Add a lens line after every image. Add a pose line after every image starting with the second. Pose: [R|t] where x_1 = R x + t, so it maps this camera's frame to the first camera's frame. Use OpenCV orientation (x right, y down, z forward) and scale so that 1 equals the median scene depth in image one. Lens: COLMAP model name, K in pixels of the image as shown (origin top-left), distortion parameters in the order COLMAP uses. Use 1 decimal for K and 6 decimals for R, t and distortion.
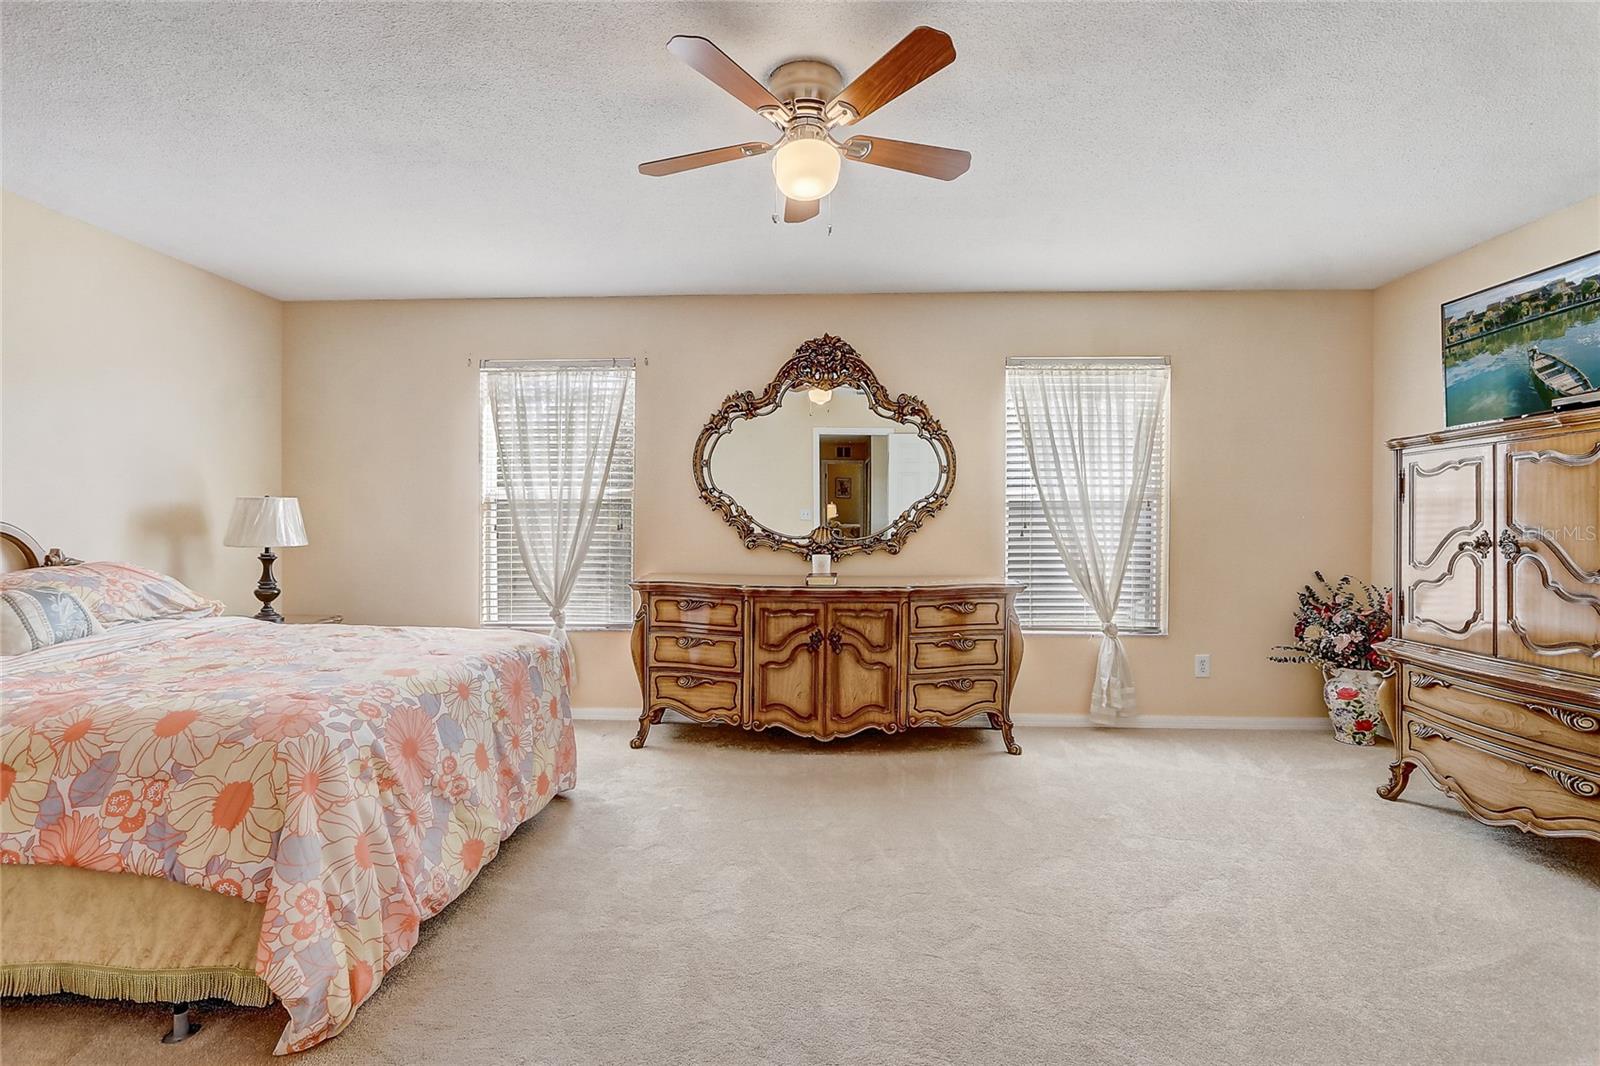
lens RADIAL K [[752.2, 0, 800.0], [0, 752.2, 540.9], [0, 0, 1]] dist [-0.014341, 0.000796]
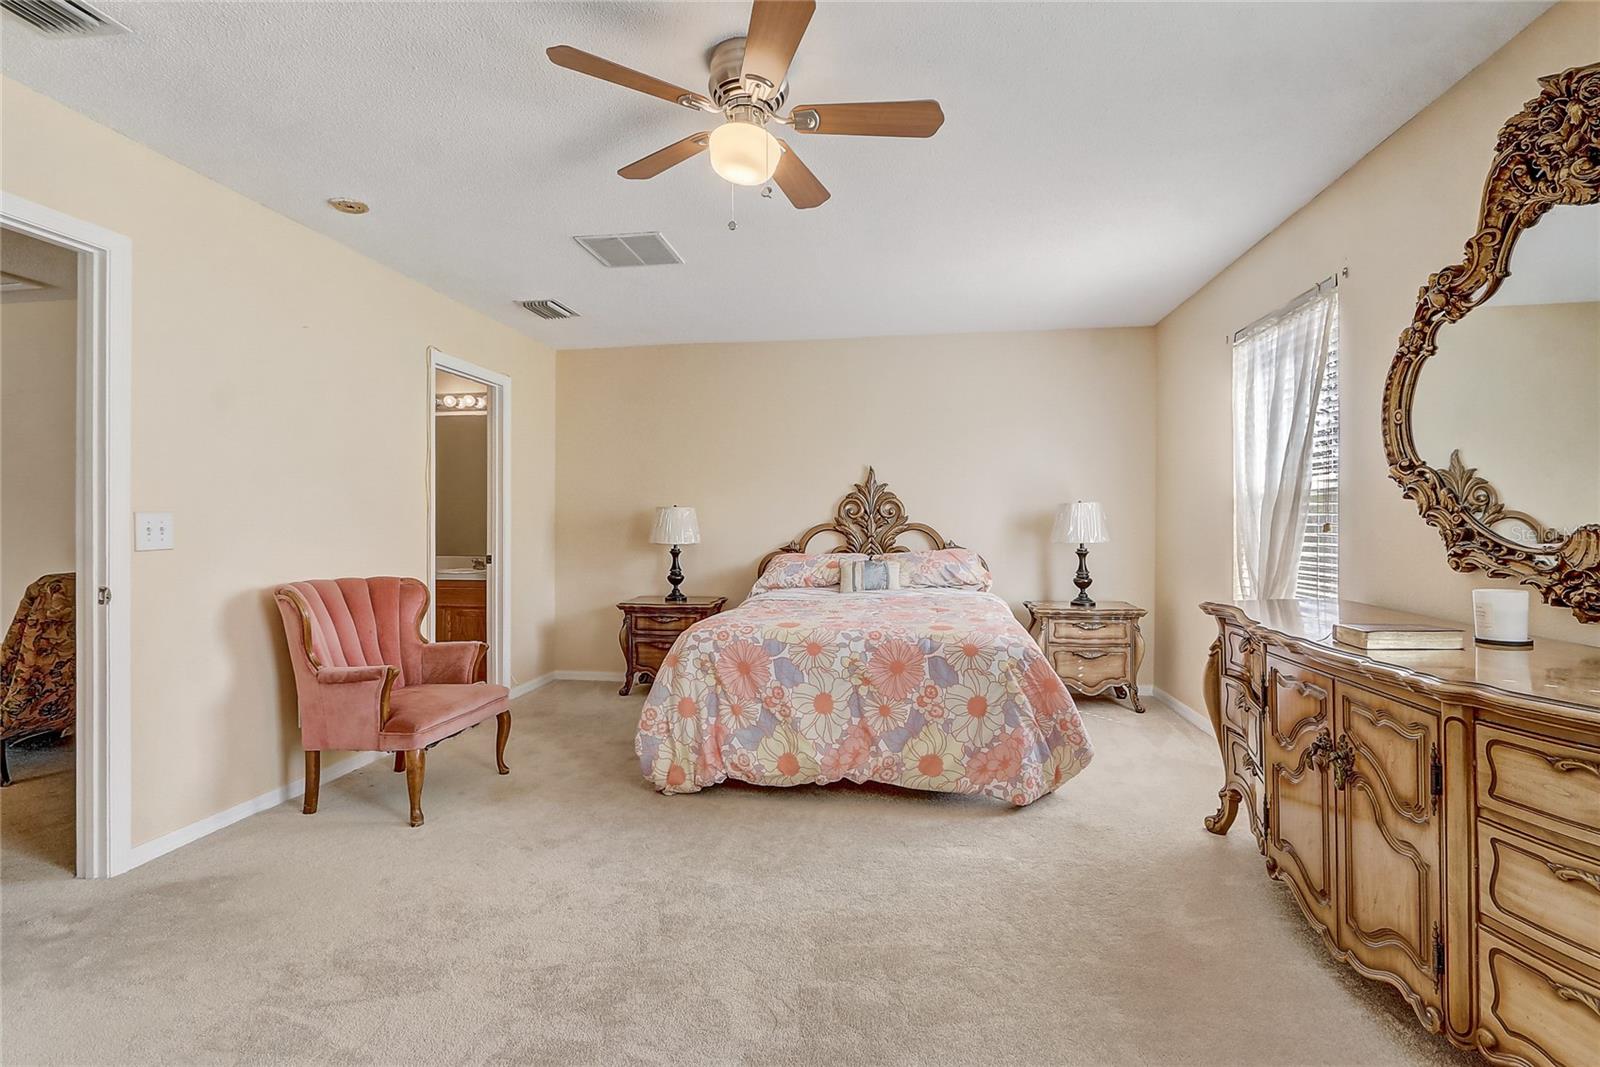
lens RADIAL K [[739.1, 0, 800.0], [0, 739.1, 533.5], [0, 0, 1]] dist [-0.012008, 0.000783]
pose [[-0.098828, 0.008848, -0.995065, 0.546137], [-0.018249, 0.999776, 0.010702, -0.012664], [0.994937, 0.019216, -0.098644, 0.687218]]
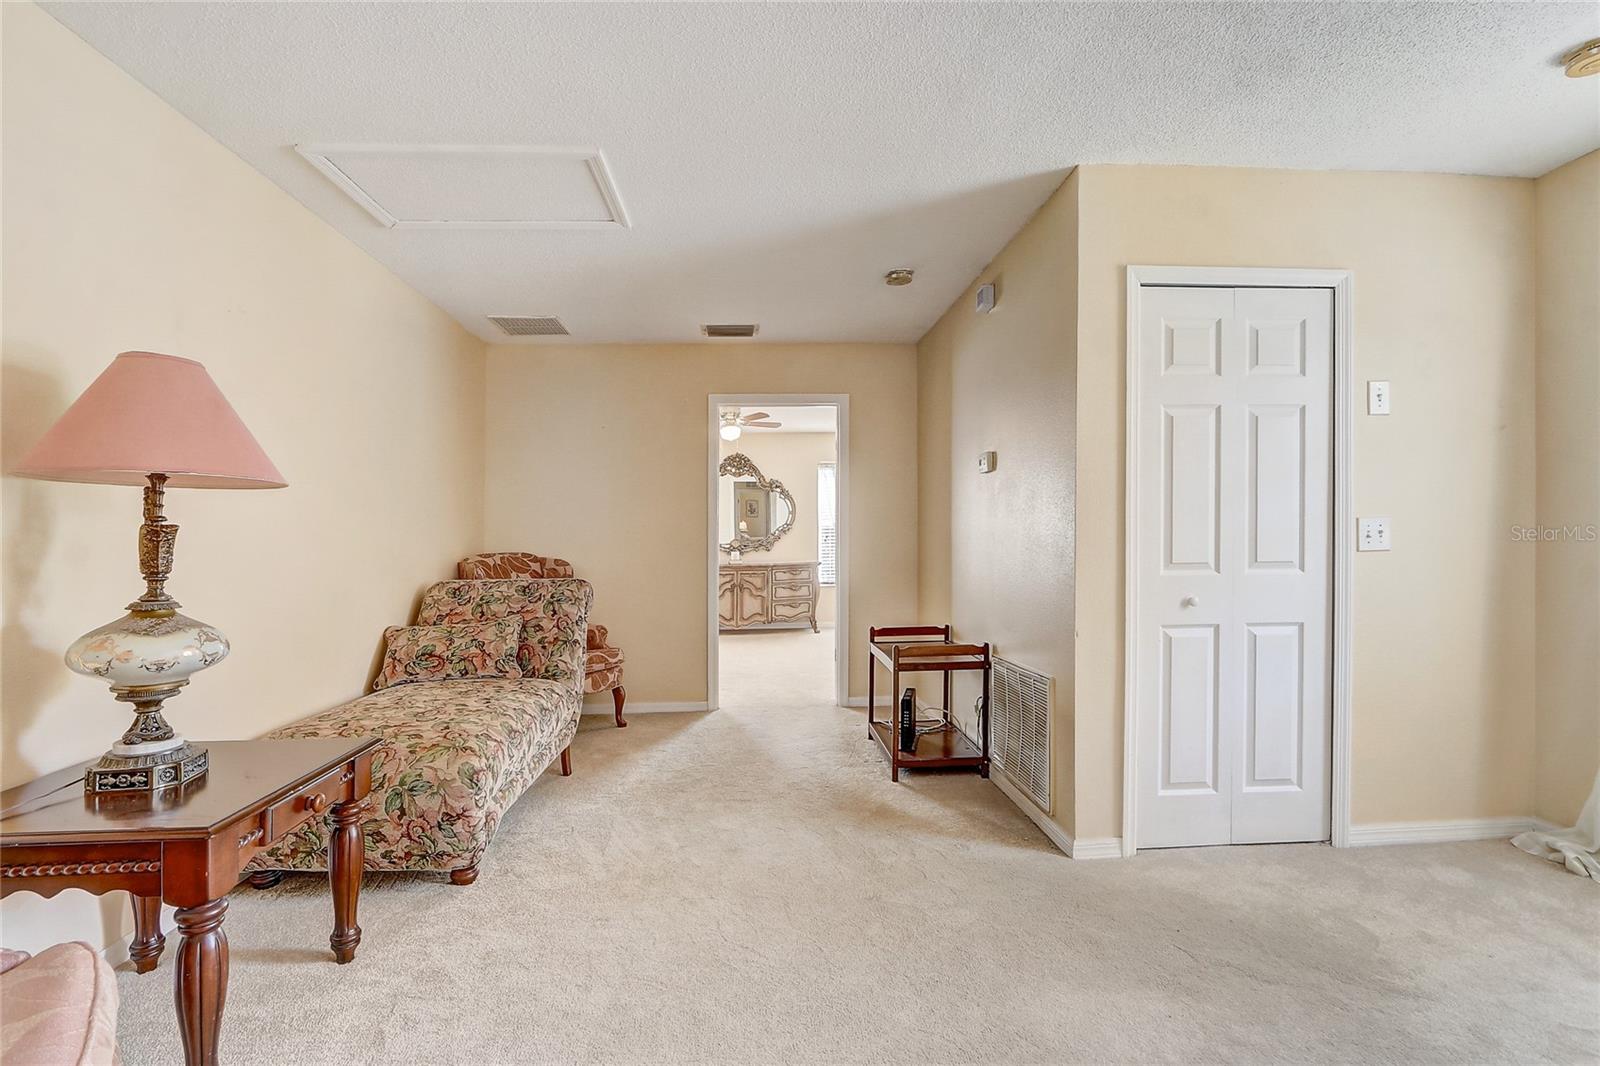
lens RADIAL K [[752.2, 0, 800.0], [0, 752.2, 540.9], [0, 0, 1]] dist [-0.014341, 0.000796]
pose [[0.993489, -0.003186, 0.113885, -0.038585], [0.004967, 0.999870, -0.015357, 0.025995], [-0.113821, 0.015823, 0.993375, -1.370216]]
